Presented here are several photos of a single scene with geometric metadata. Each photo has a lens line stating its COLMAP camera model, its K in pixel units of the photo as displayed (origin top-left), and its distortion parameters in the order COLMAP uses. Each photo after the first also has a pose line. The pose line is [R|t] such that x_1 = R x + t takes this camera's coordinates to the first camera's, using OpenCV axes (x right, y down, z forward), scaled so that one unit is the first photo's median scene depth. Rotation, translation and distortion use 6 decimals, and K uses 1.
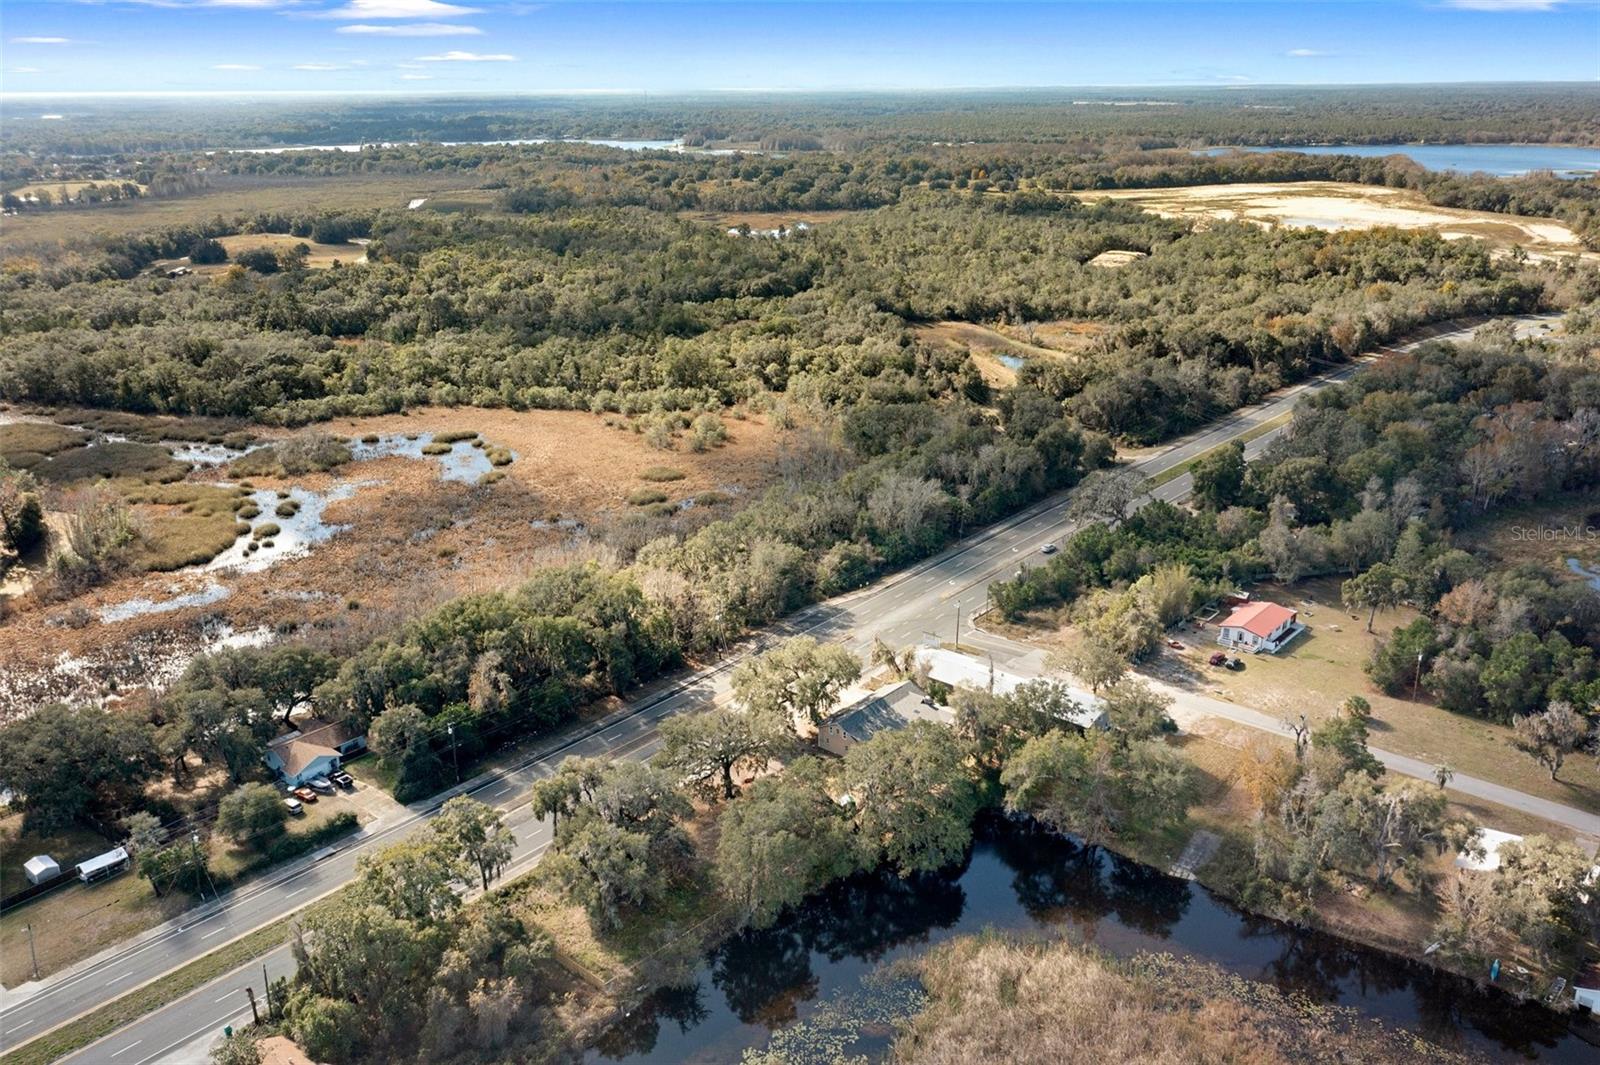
lens RADIAL K [[1267.4, 0, 800.0], [0, 1267.4, 532.5], [0, 0, 1]] dist [-0.000518, 0.006059]
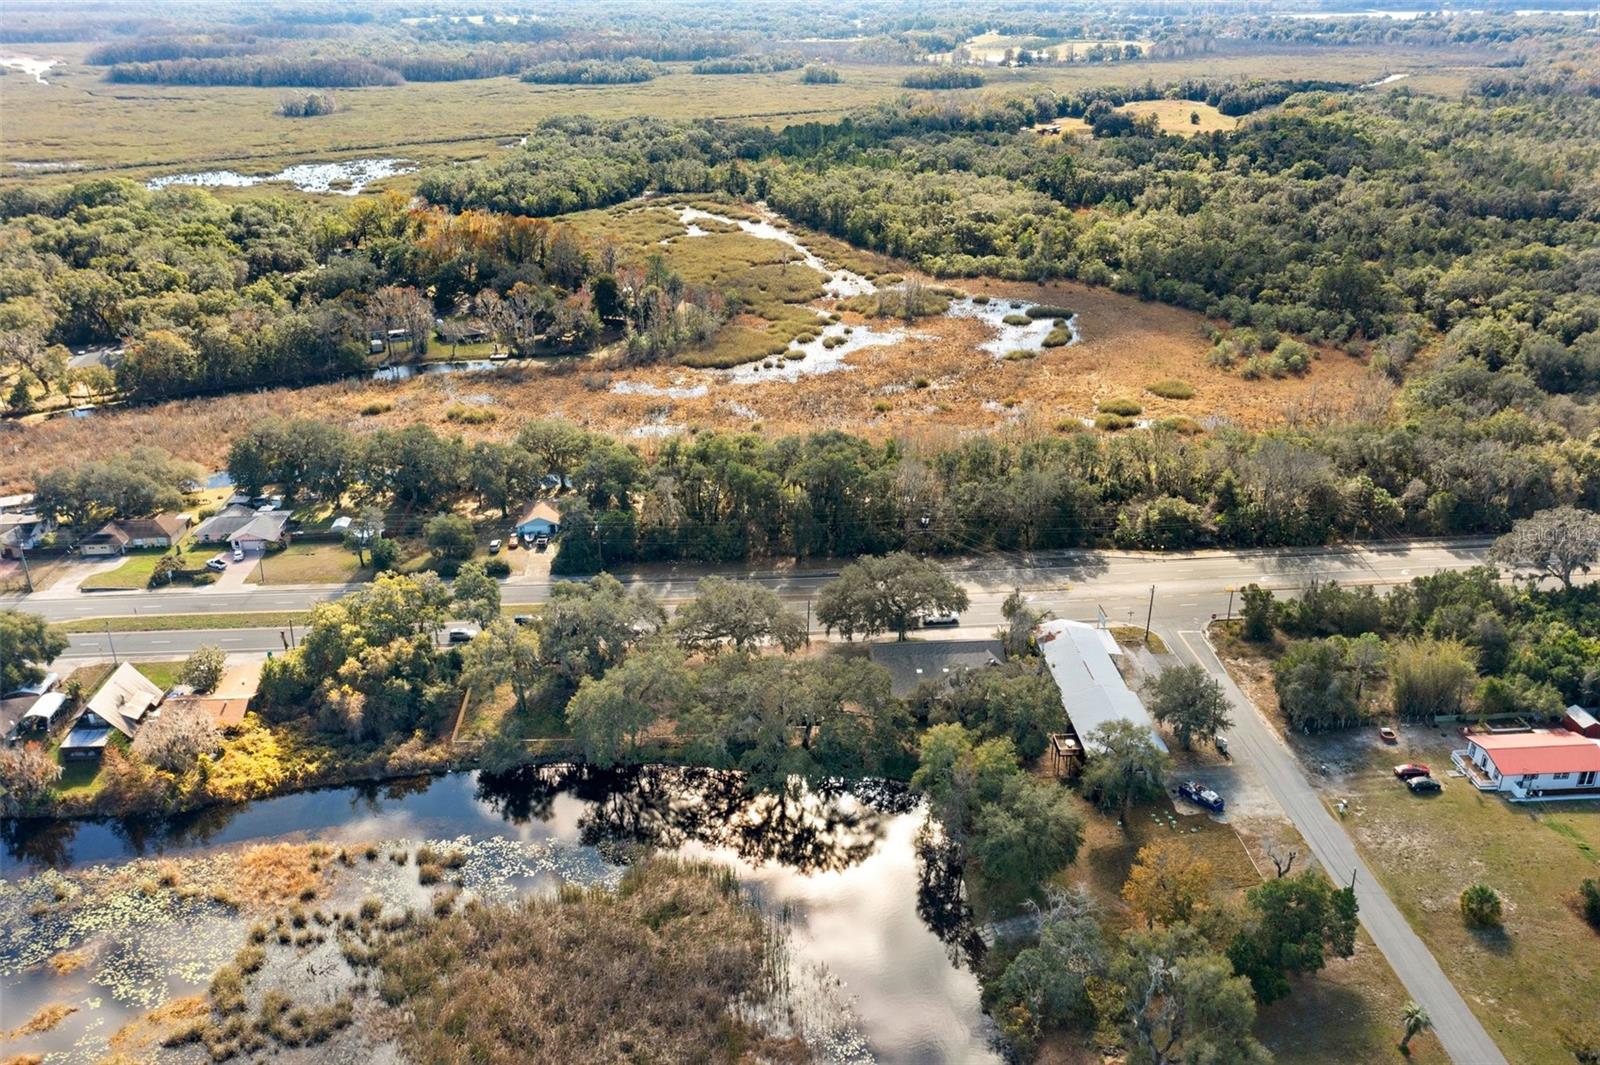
lens RADIAL K [[1257.5, 0, 800.0], [0, 1257.5, 532.5], [0, 0, 1]] dist [0.025756, -0.000554]
pose [[0.696216, 0.296602, -0.653690, 0.120610], [-0.234025, 0.954676, 0.183921, -0.018968], [0.678613, 0.024931, 0.734072, 0.055199]]
